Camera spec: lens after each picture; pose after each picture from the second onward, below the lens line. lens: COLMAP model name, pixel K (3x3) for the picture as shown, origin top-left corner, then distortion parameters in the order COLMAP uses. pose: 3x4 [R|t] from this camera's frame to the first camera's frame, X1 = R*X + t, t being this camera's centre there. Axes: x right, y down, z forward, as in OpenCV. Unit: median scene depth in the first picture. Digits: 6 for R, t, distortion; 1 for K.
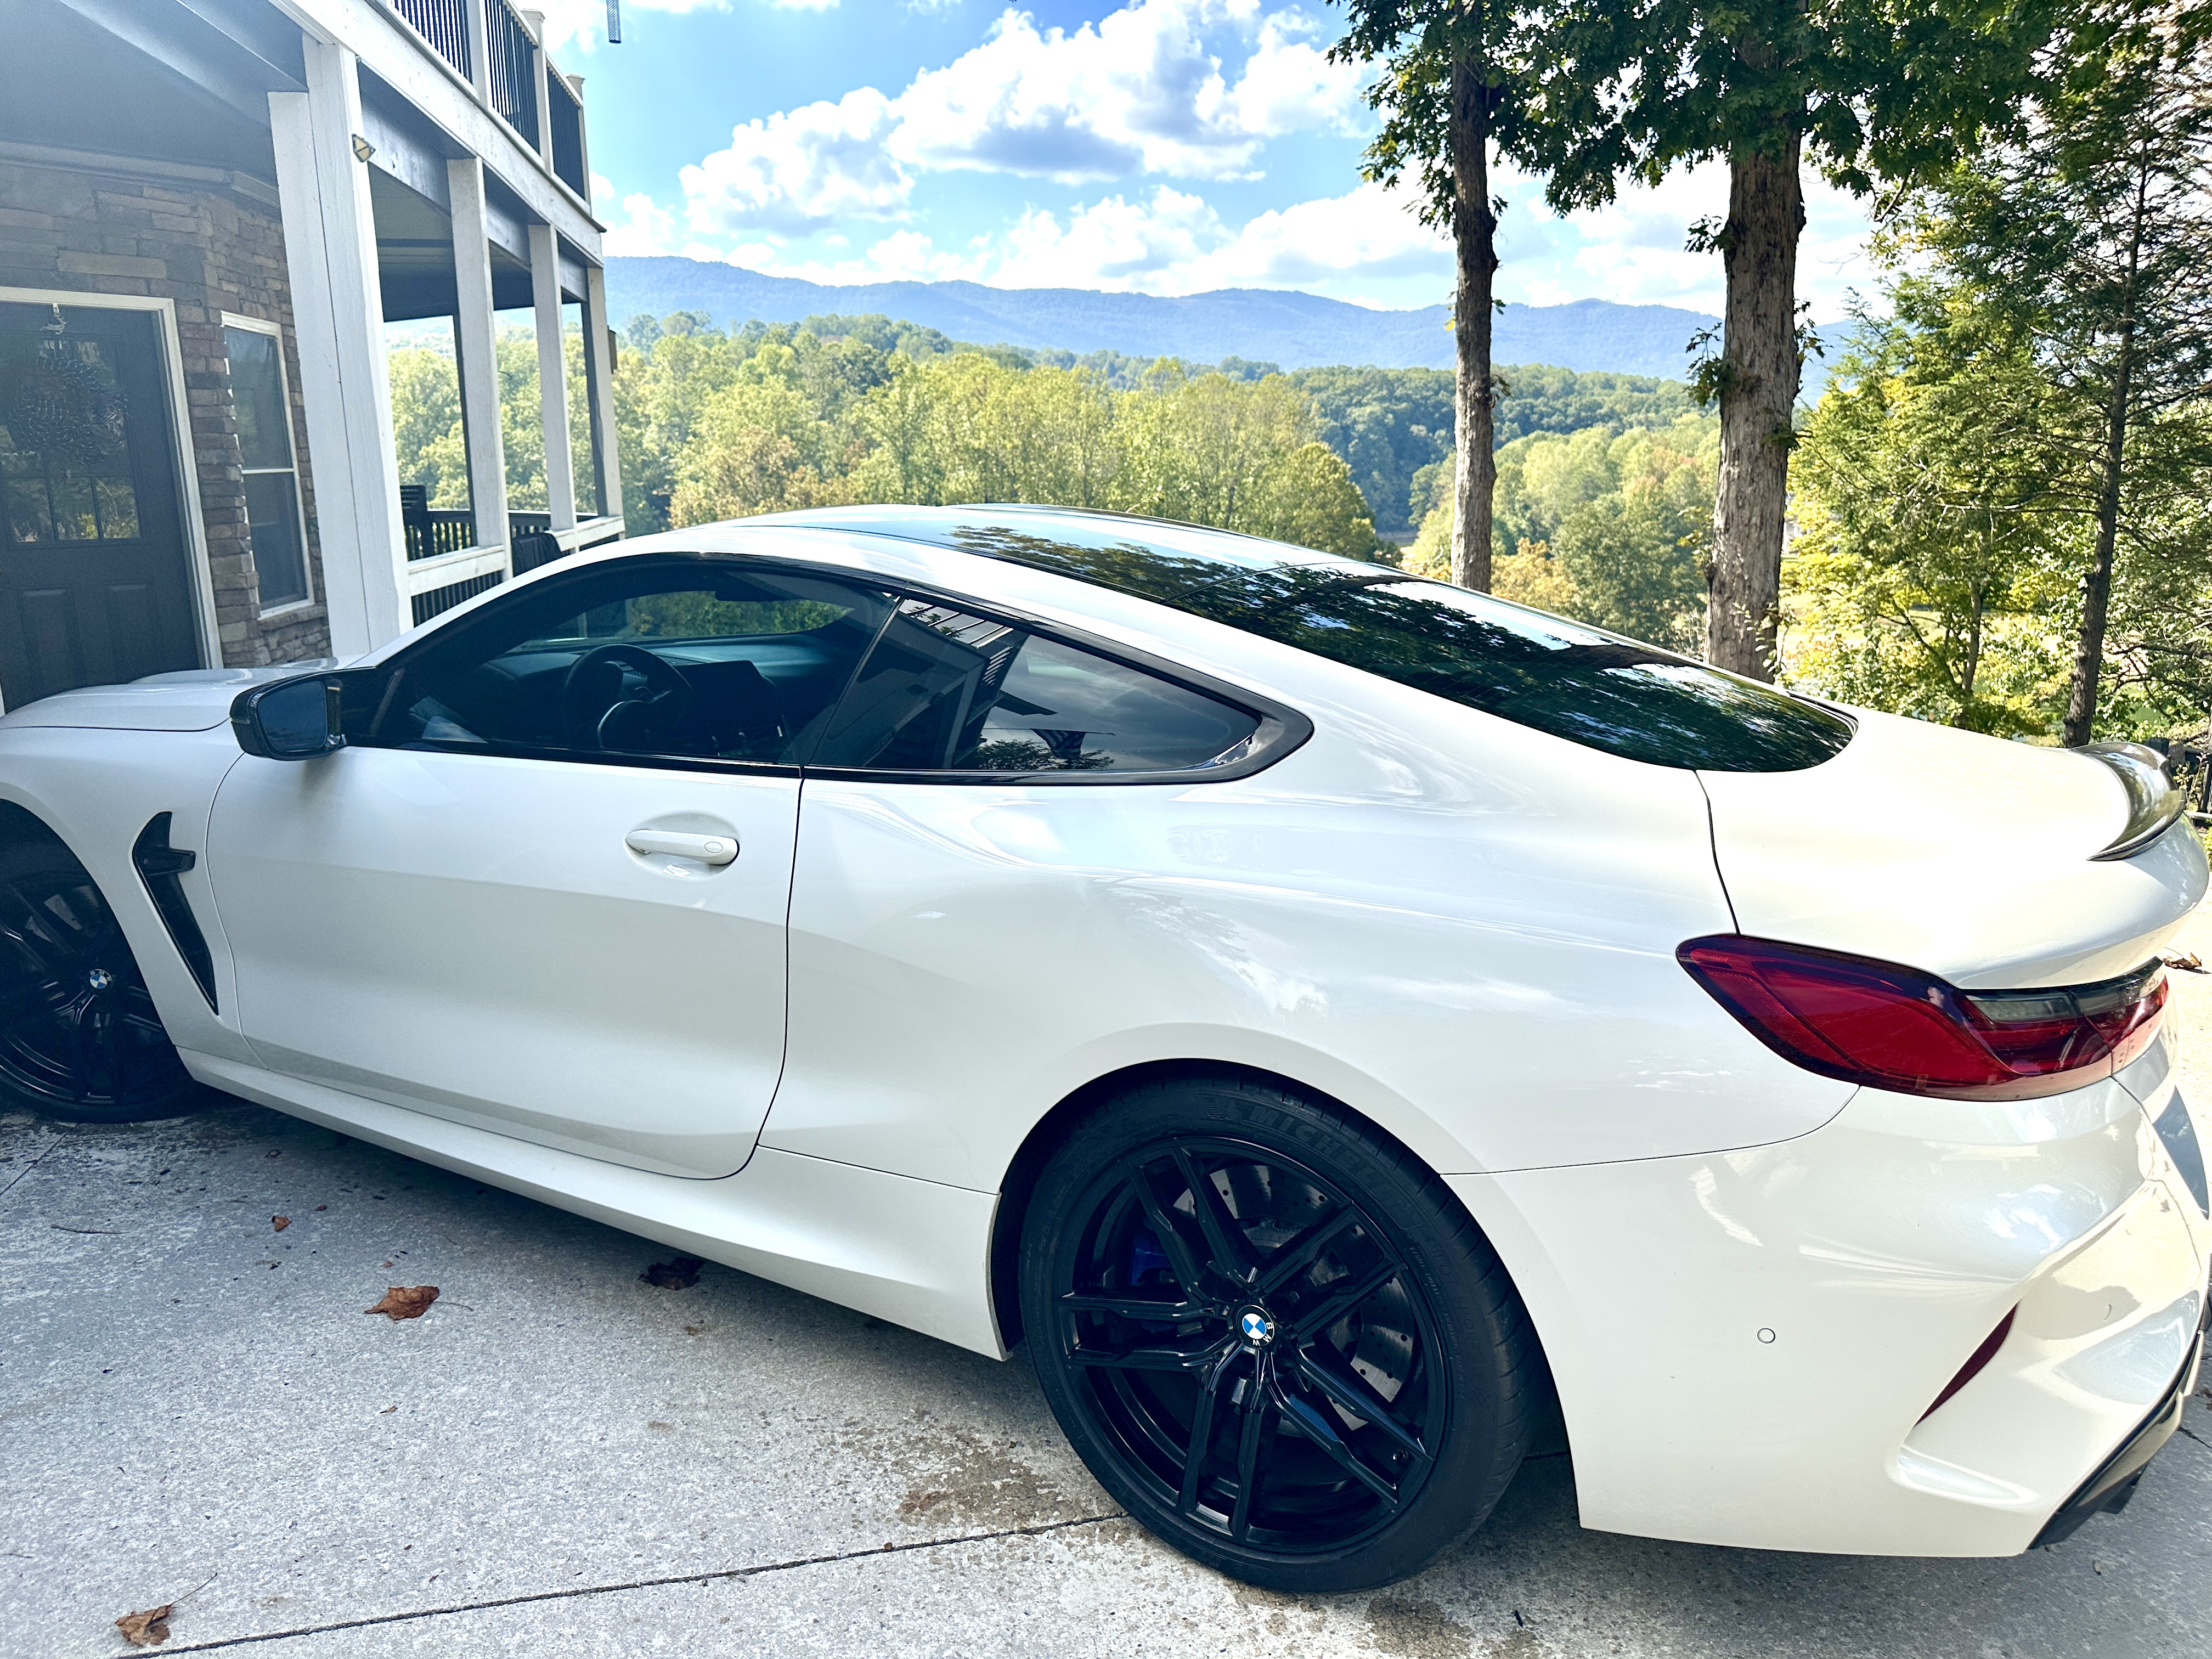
lens RADIAL K [[1565.4, 0, 1100.0], [0, 1565.4, 828.8], [0, 0, 1]] dist [-0.008135, -0.008163]
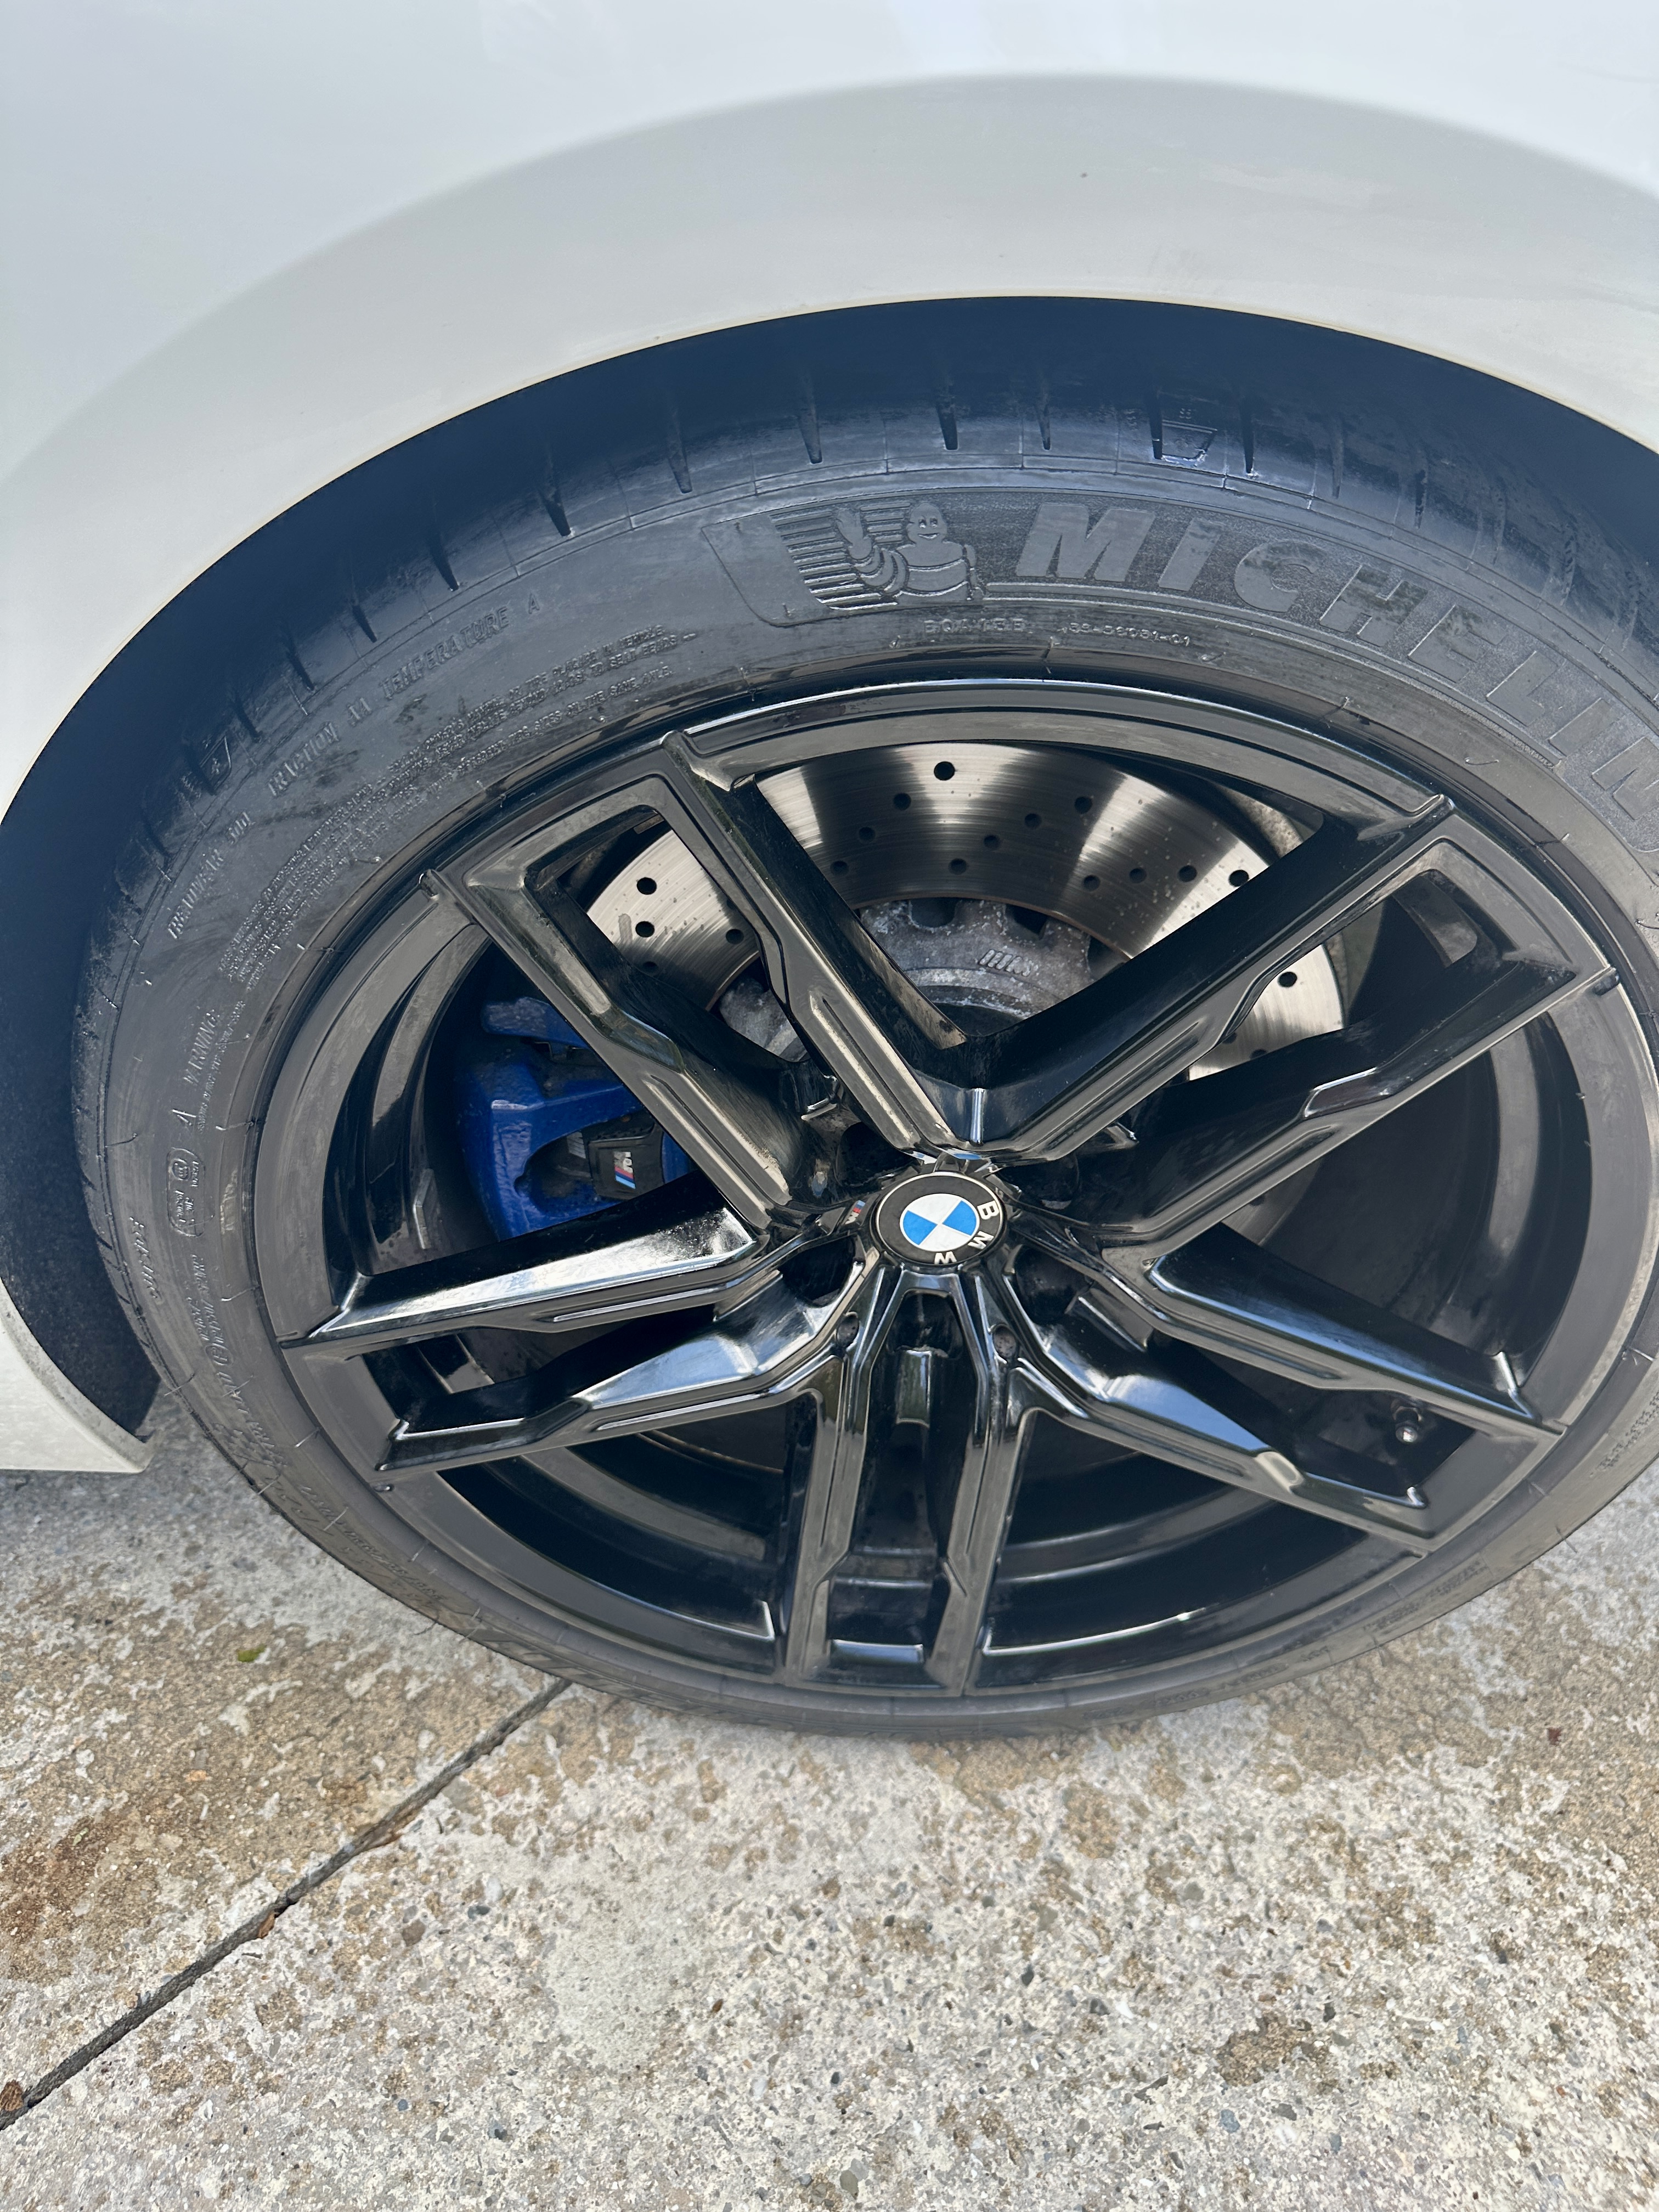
lens RADIAL K [[1565.4, 0, 821.1], [0, 1565.4, 1084.2], [0, 0, 1]] dist [-0.008135, -0.008163]
pose [[0.867316, -0.325634, 0.376464, -0.036948], [0.116073, 0.867782, 0.483199, 0.123782], [-0.484035, -0.375390, 0.790439, 0.728148]]
